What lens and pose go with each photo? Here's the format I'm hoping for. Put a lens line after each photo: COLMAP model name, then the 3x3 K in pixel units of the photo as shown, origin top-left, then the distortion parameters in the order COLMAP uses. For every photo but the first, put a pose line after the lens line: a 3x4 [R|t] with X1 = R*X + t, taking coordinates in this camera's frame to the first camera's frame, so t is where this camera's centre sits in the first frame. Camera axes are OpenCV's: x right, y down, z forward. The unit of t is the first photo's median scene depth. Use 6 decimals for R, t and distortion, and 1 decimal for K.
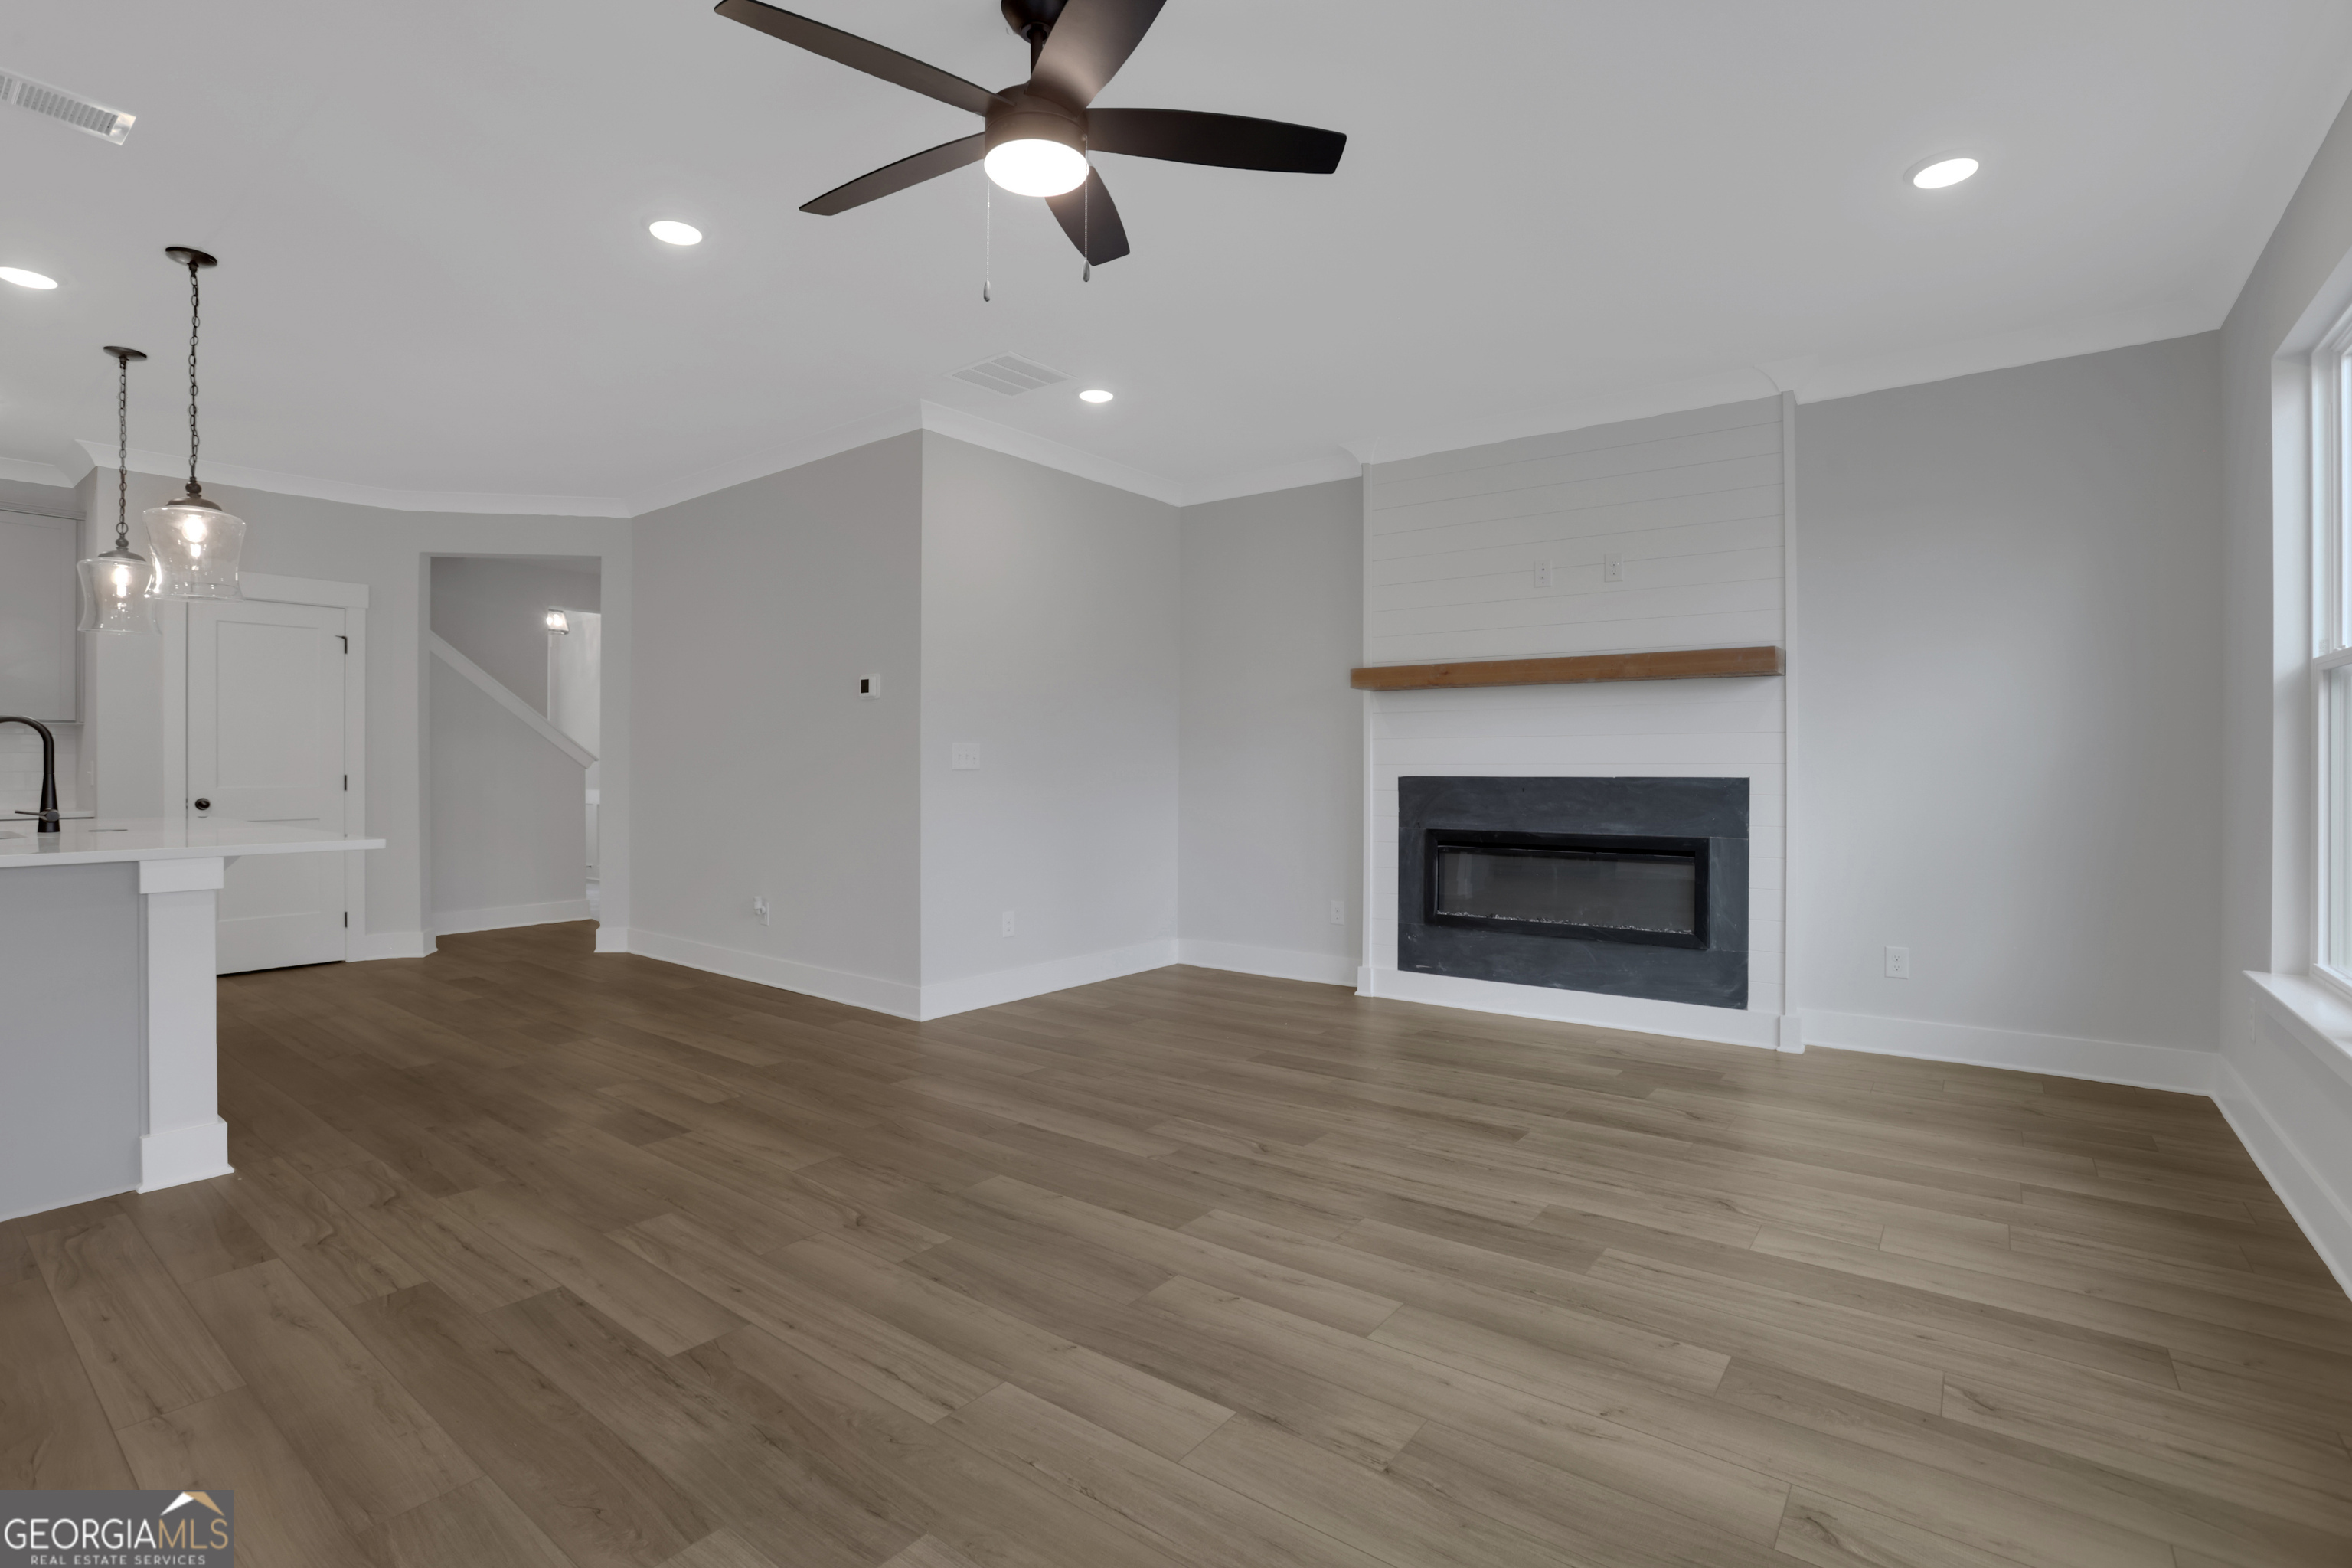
lens RADIAL K [[1097.7, 0, 1187.4], [0, 1097.7, 779.2], [0, 0, 1]] dist [-0.083951, 0.035822]
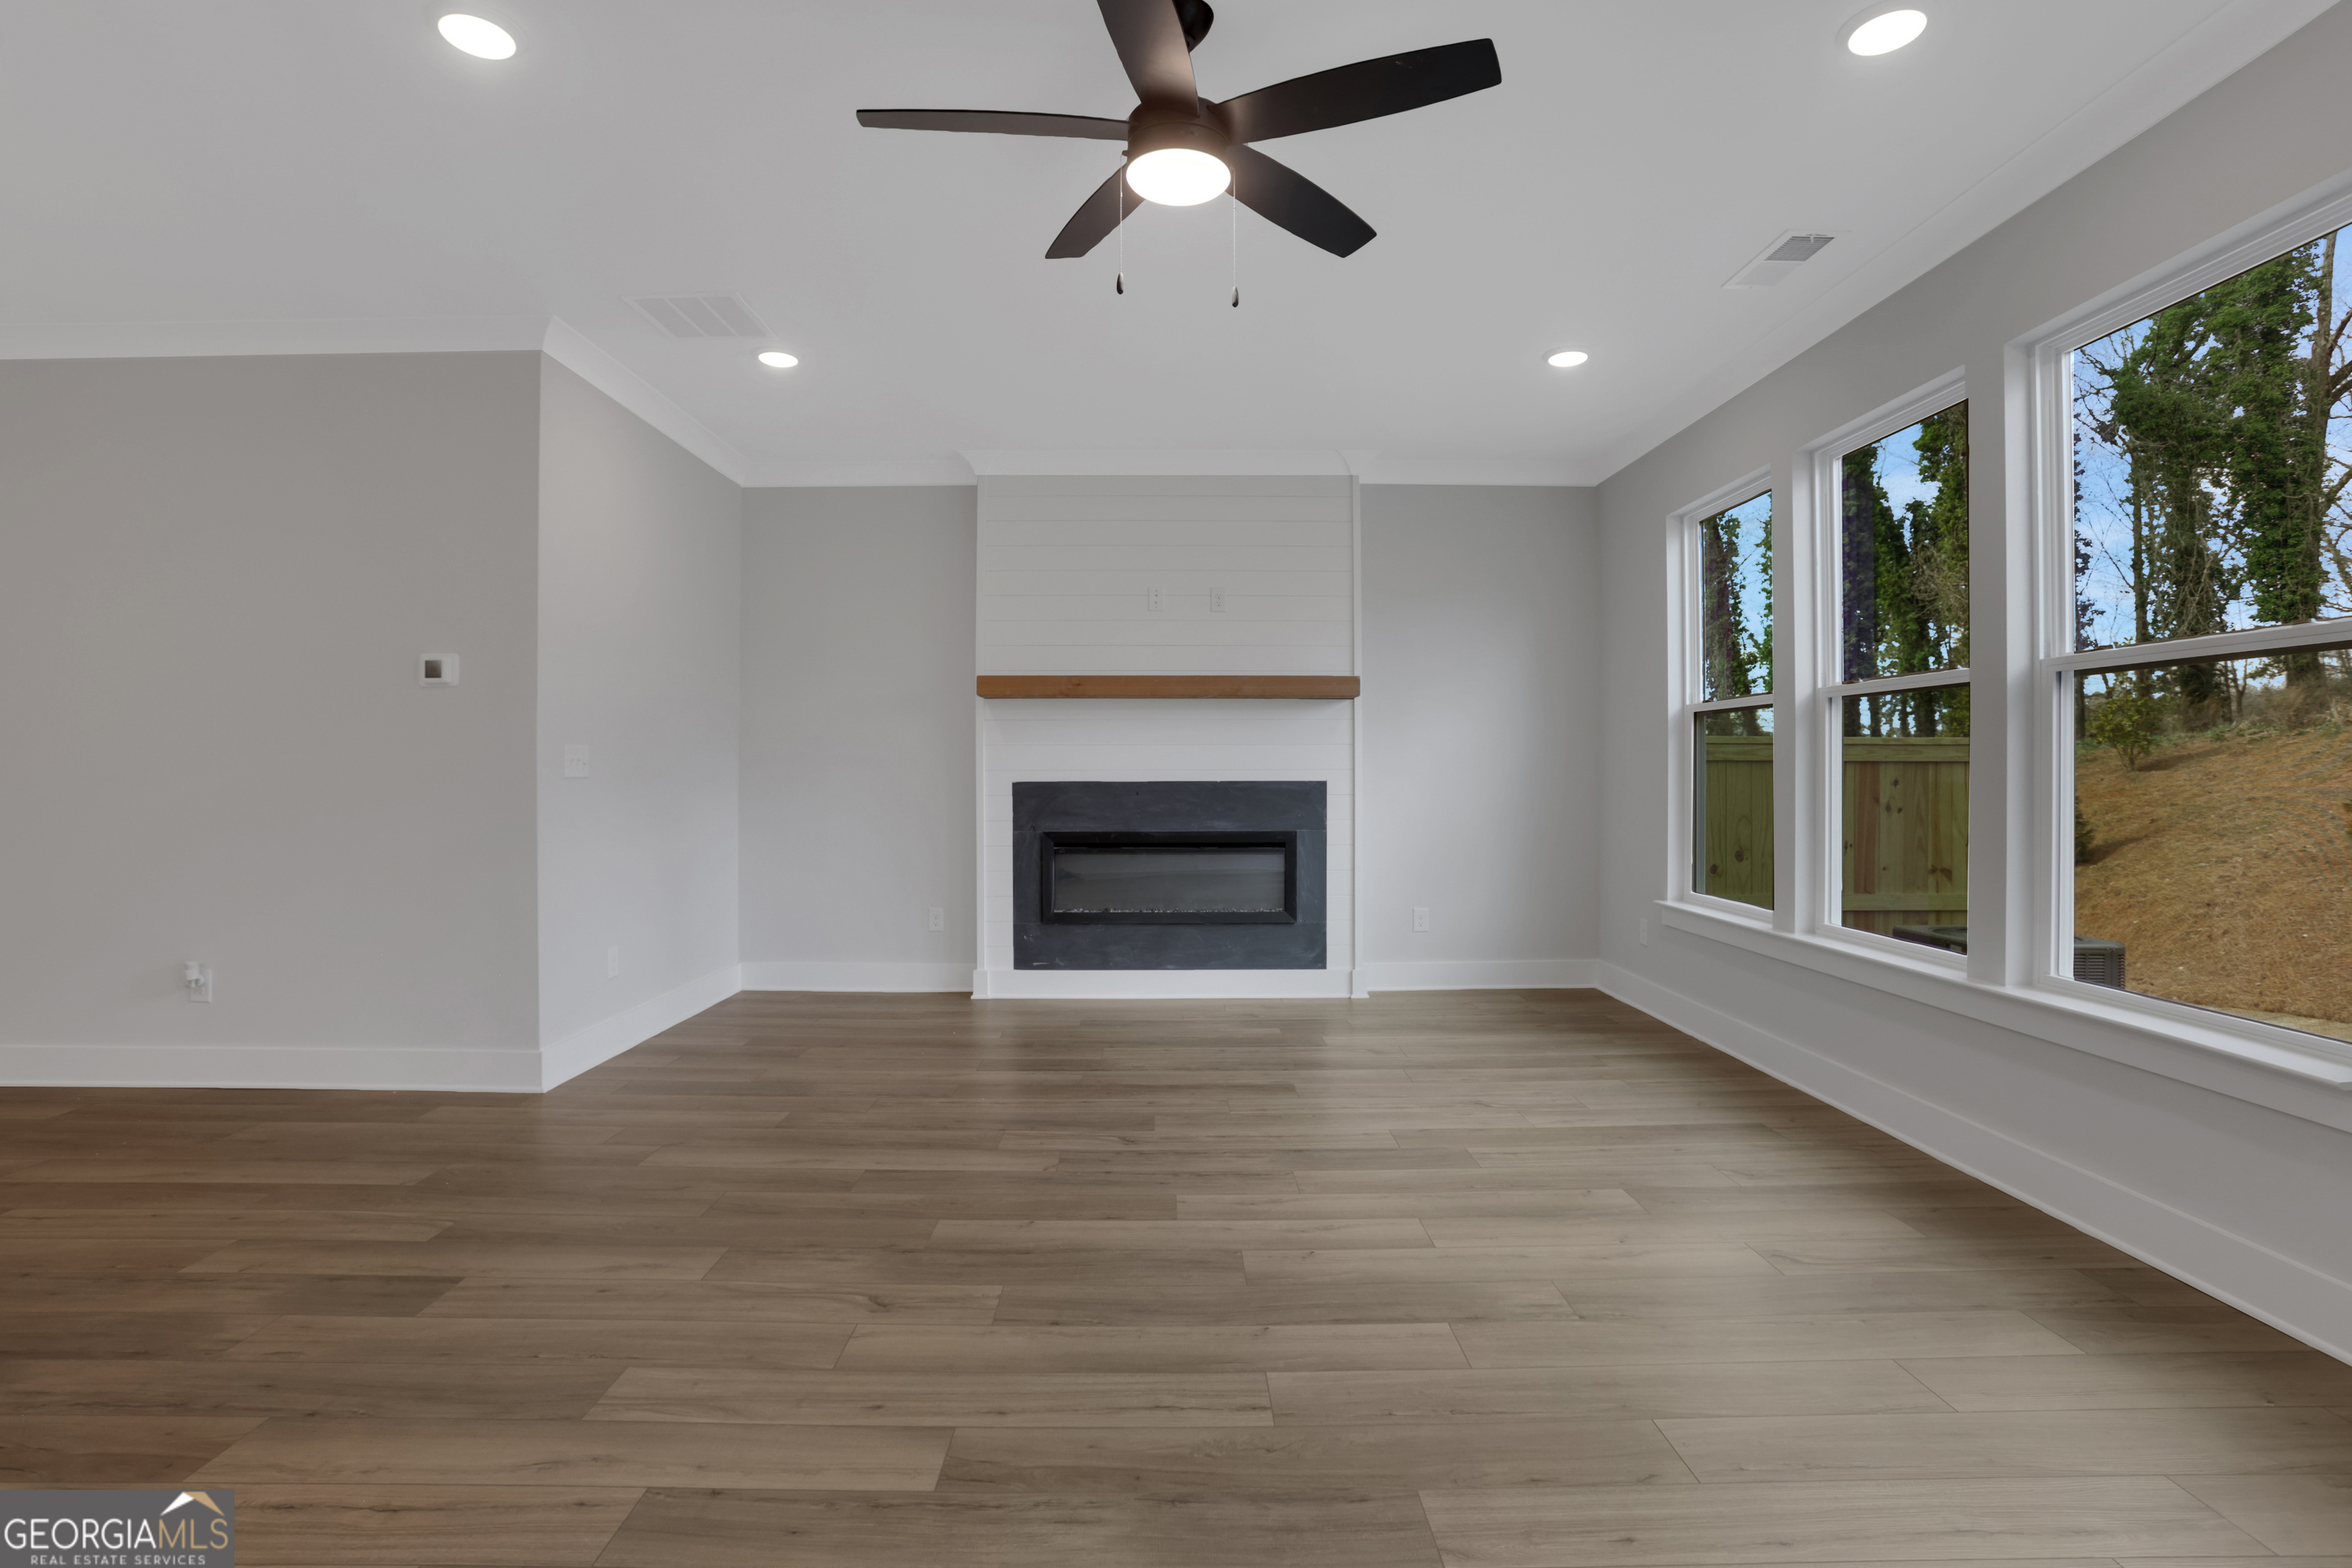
lens RADIAL K [[1097.7, 0, 1187.4], [0, 1097.7, 779.2], [0, 0, 1]] dist [-0.083951, 0.035822]
pose [[0.790819, -0.005061, 0.612029, -0.503544], [0.008014, 0.999966, -0.002087, -0.002682], [-0.611998, 0.006556, 0.790832, 0.134649]]
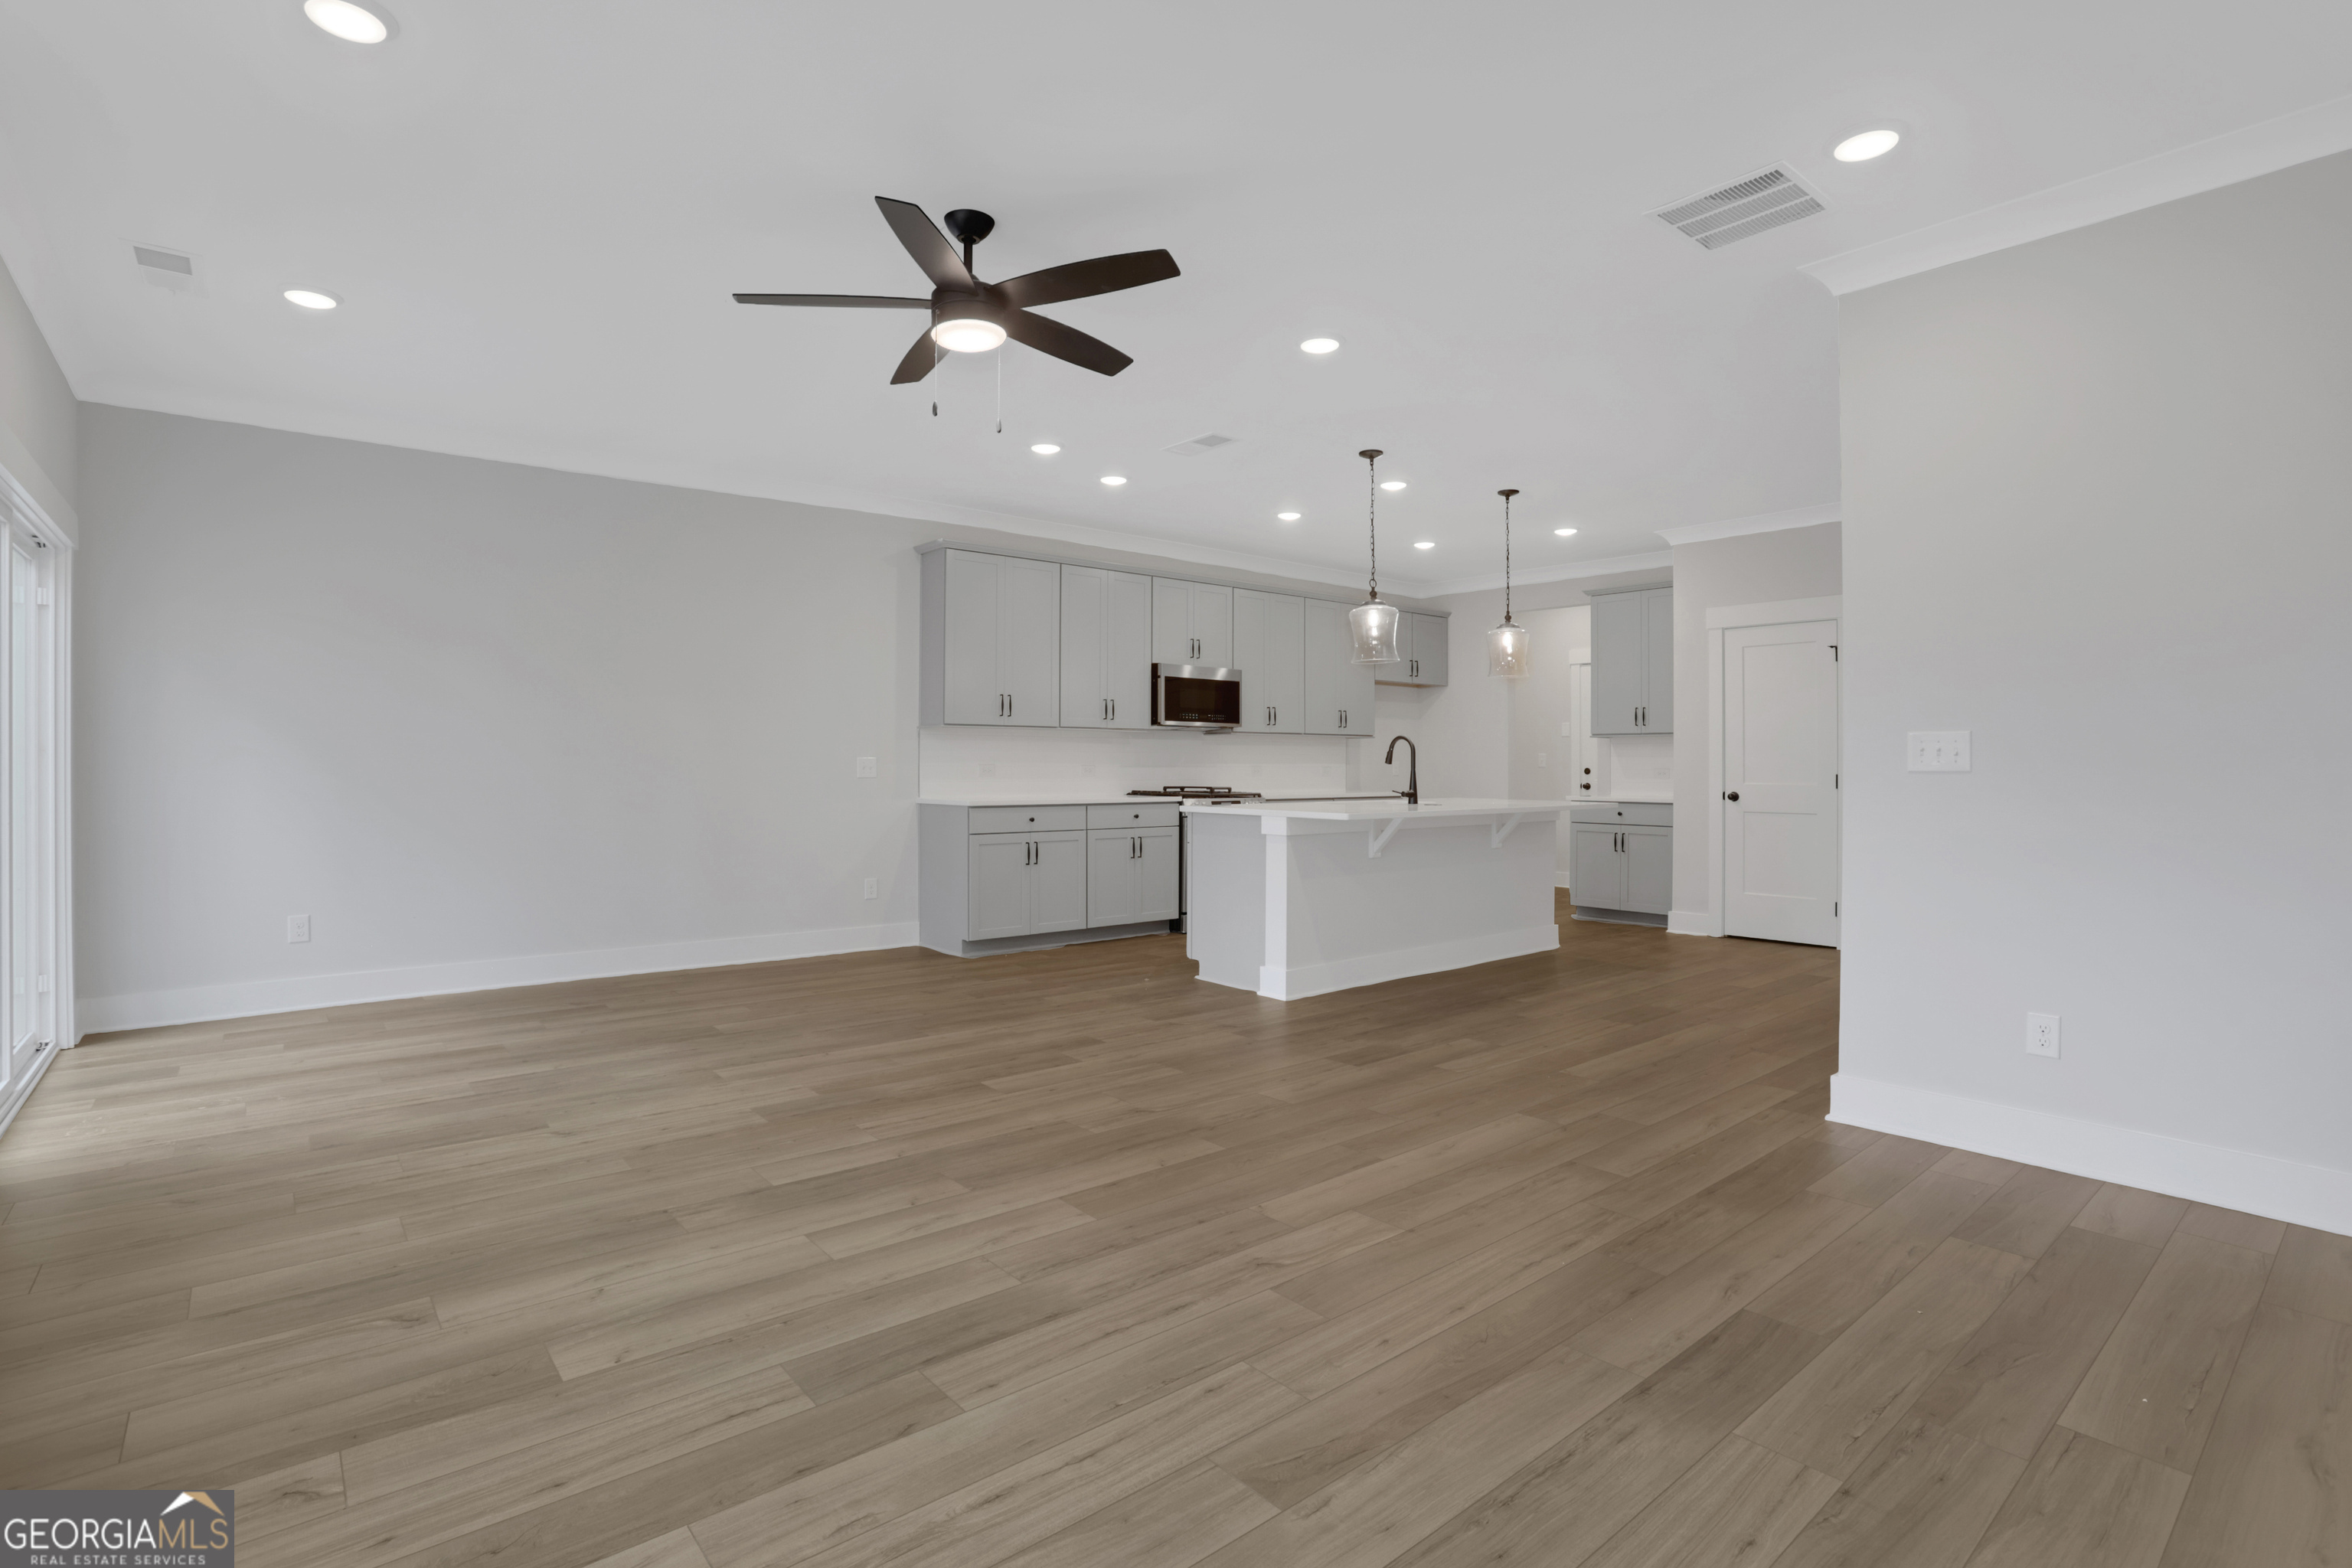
lens RADIAL K [[1149.4, 0, 1176.0], [0, 1149.4, 784.0], [0, 0, 1]] dist [-0.072541, 0.030577]
pose [[-0.232971, 0.014836, -0.972371, 0.832209], [-0.010869, 0.999781, 0.017859, -0.012304], [0.972423, 0.014729, -0.232758, 1.083436]]
